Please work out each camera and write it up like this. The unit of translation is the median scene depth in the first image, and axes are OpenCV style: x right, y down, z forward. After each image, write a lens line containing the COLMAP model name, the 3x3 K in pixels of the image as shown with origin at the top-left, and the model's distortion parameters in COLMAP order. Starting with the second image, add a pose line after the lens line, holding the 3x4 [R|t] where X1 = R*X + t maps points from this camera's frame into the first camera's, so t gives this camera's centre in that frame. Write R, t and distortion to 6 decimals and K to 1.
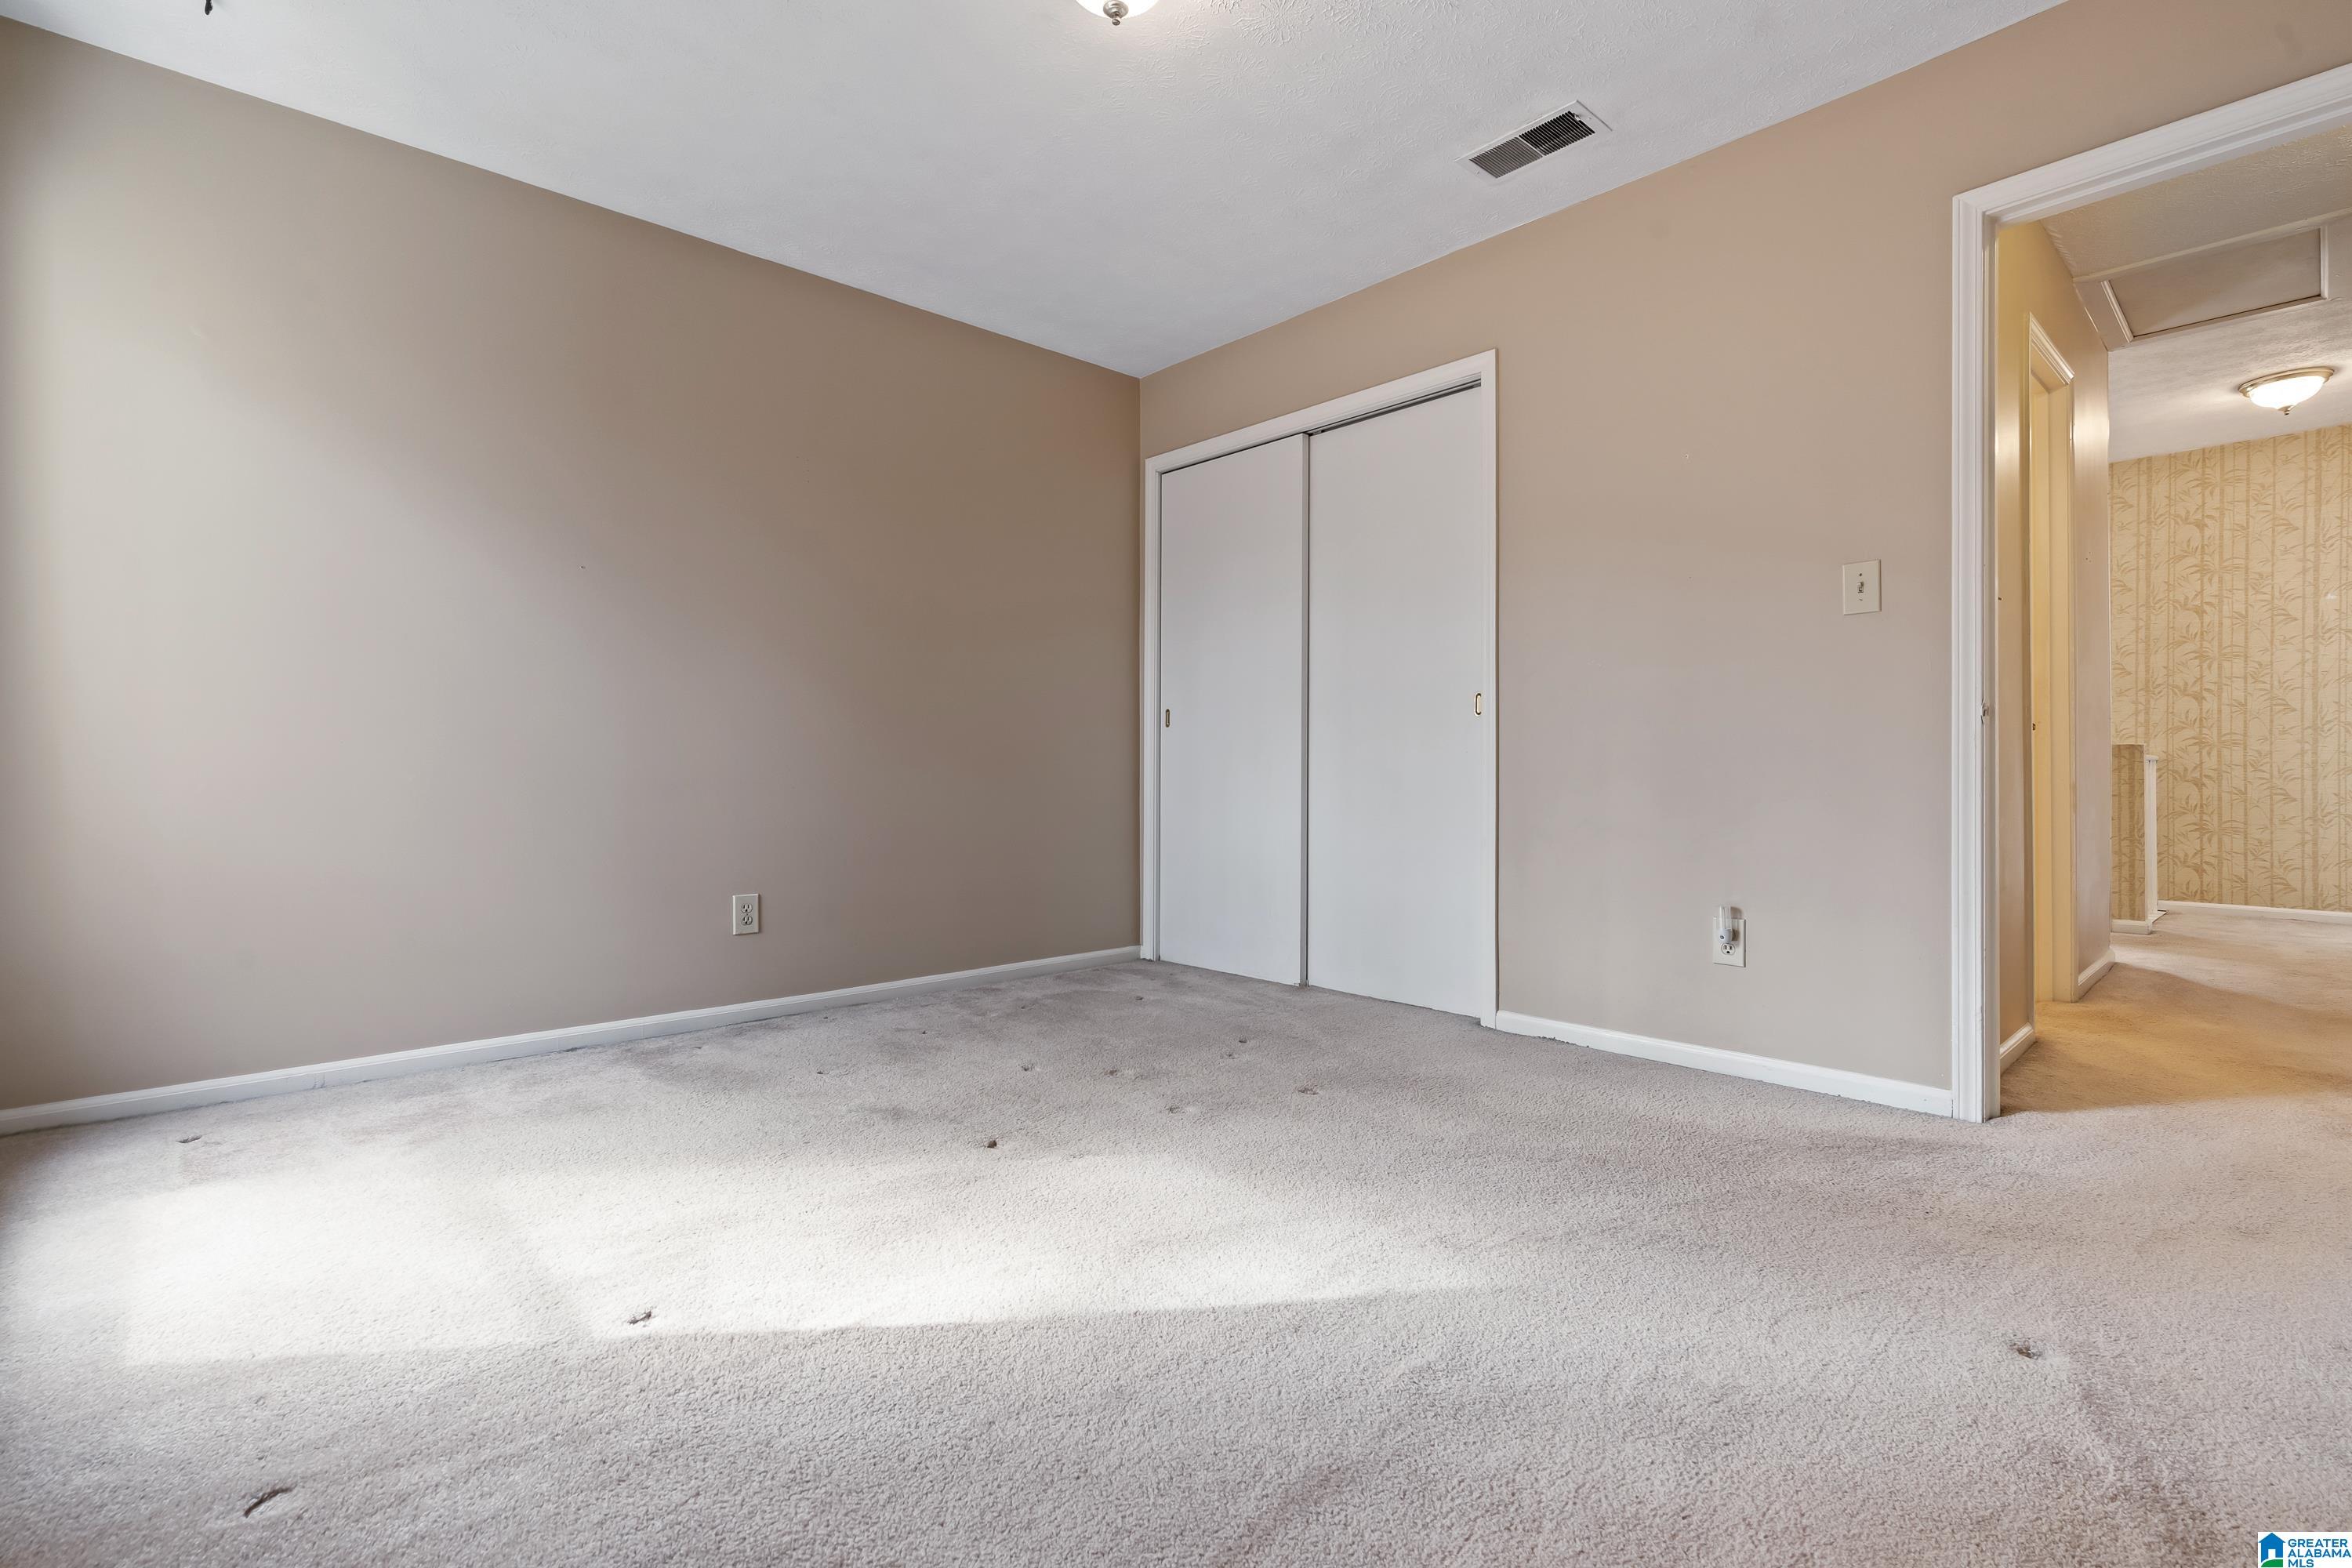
lens RADIAL K [[1063.2, 0, 1177.6], [0, 1063.2, 753.8], [0, 0, 1]] dist [-0.000322, 0.000069]
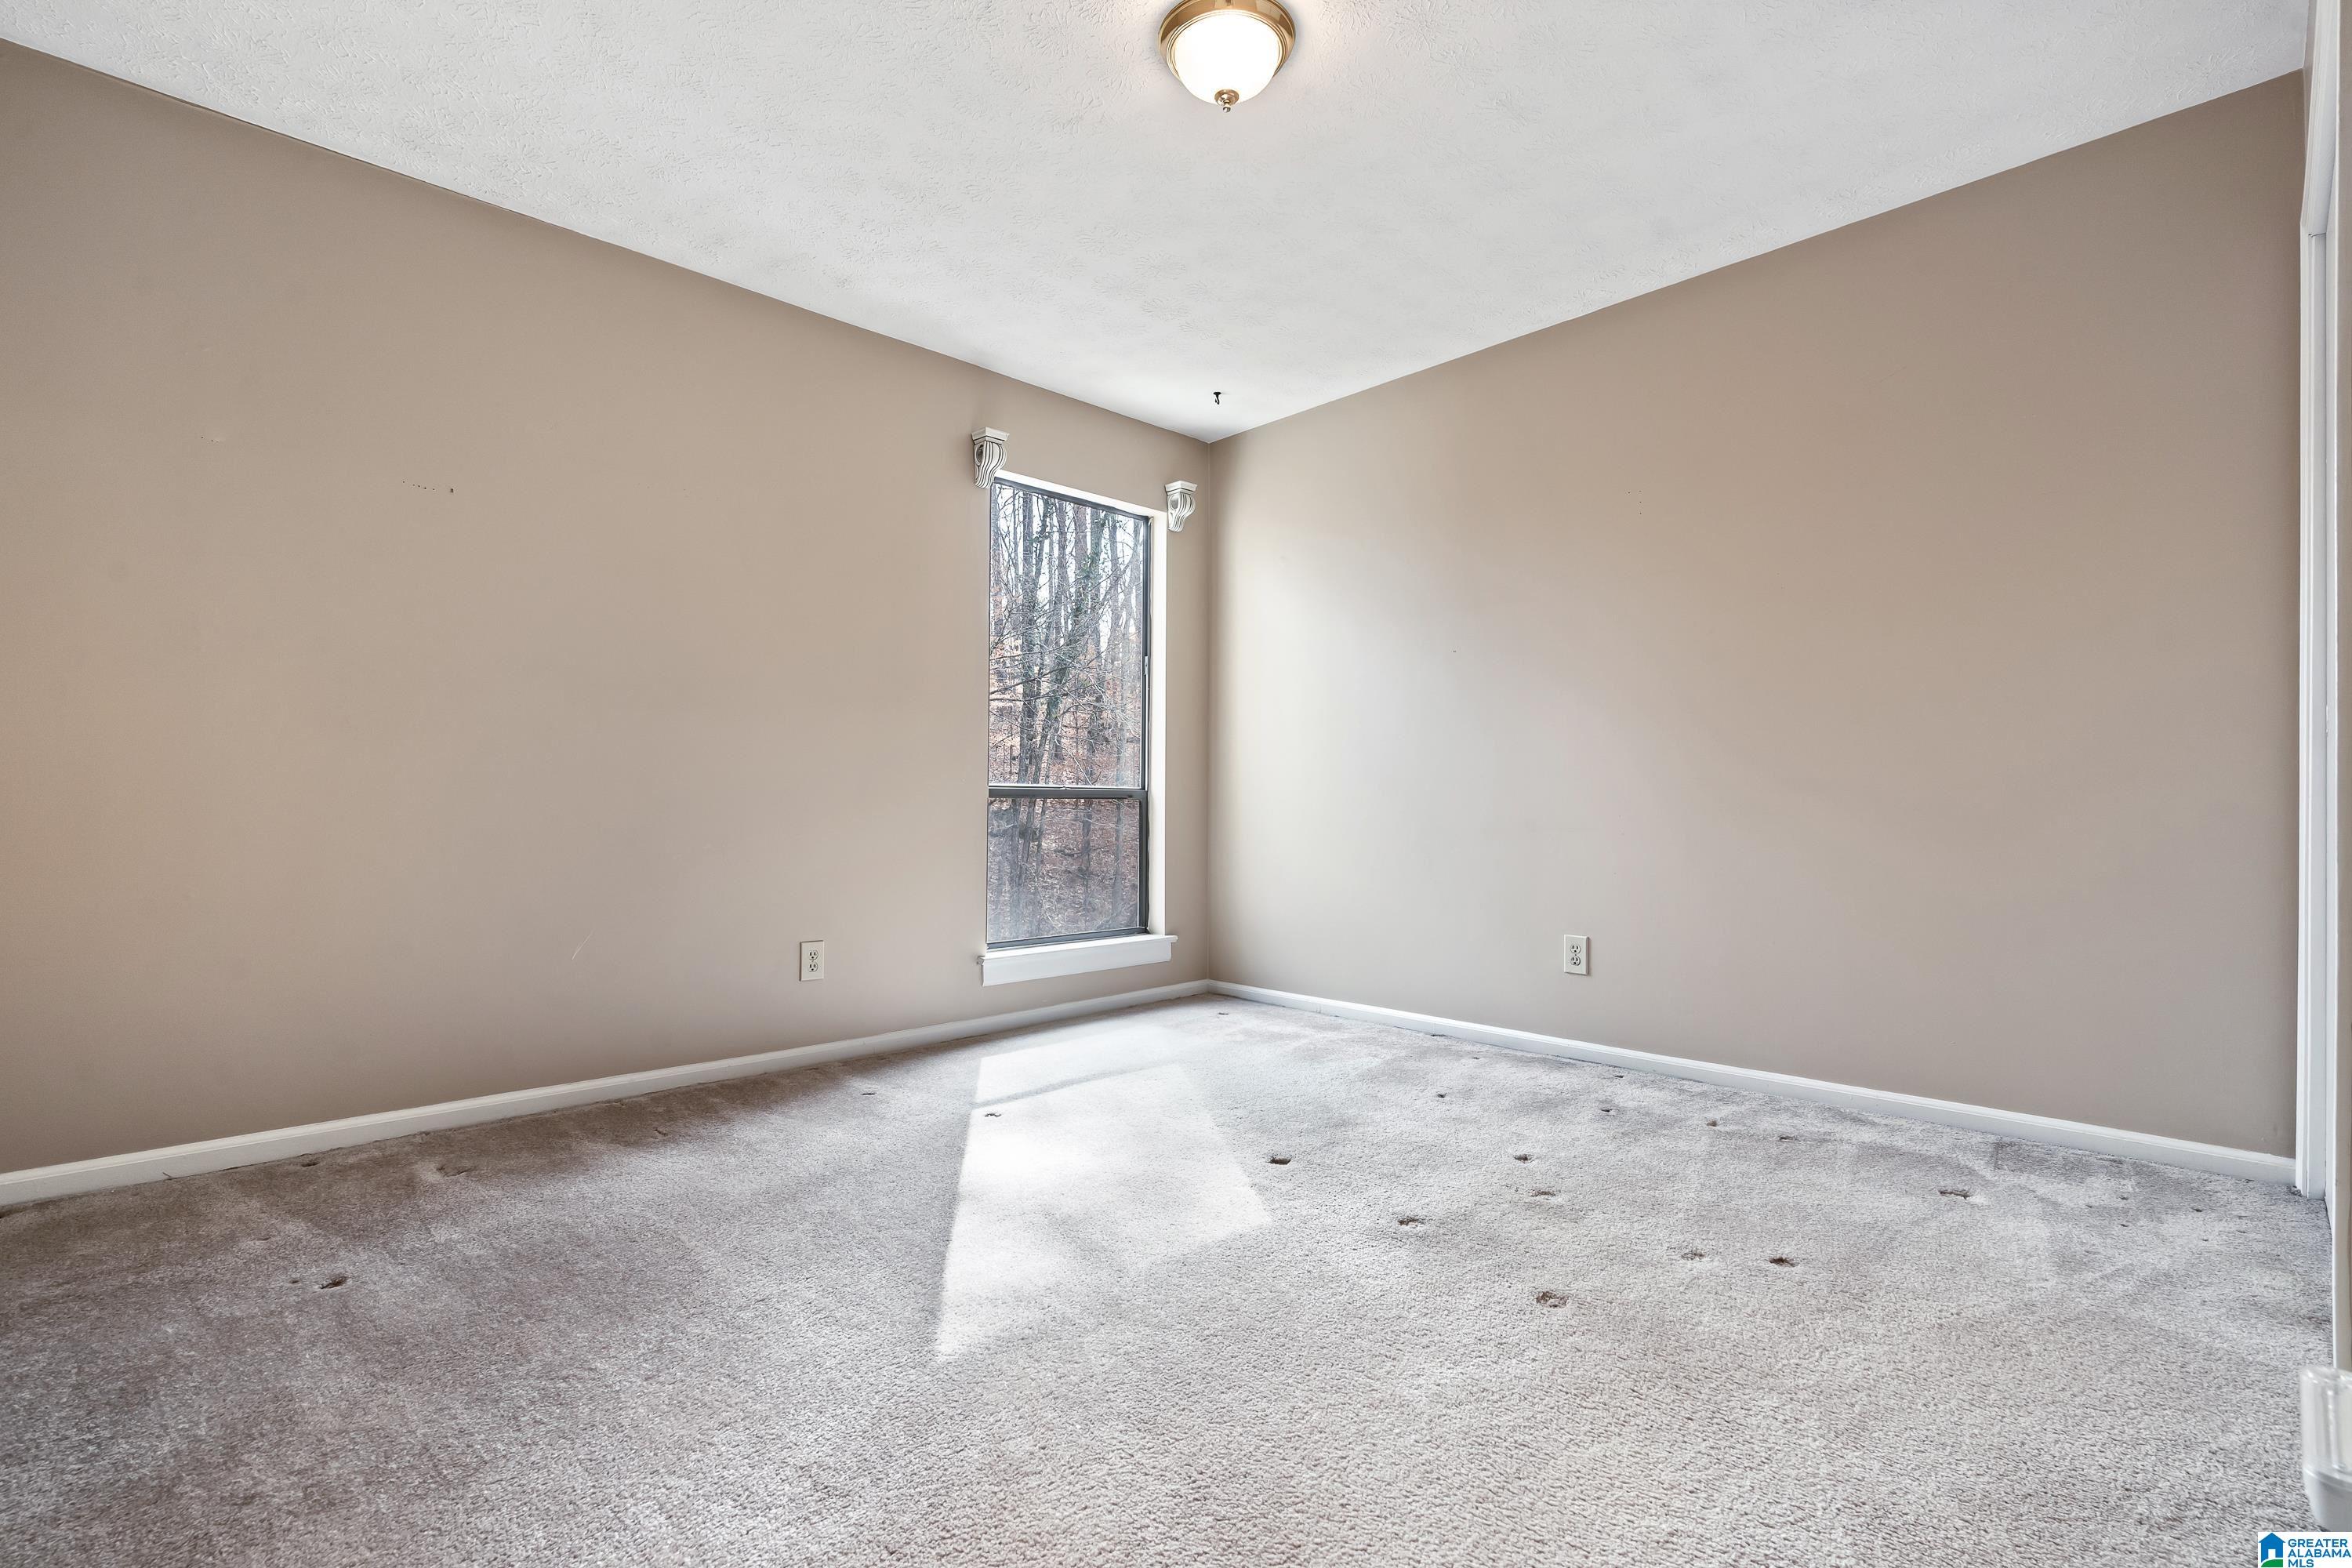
lens RADIAL K [[1078.9, 0, 1176.0], [0, 1078.9, 784.0], [0, 0, 1]] dist [-0.002445, 0.000219]
pose [[0.041103, -0.017645, -0.998999, 0.621755], [0.005977, 0.999831, -0.017413, 0.002865], [0.999137, -0.005256, 0.041202, 0.575059]]
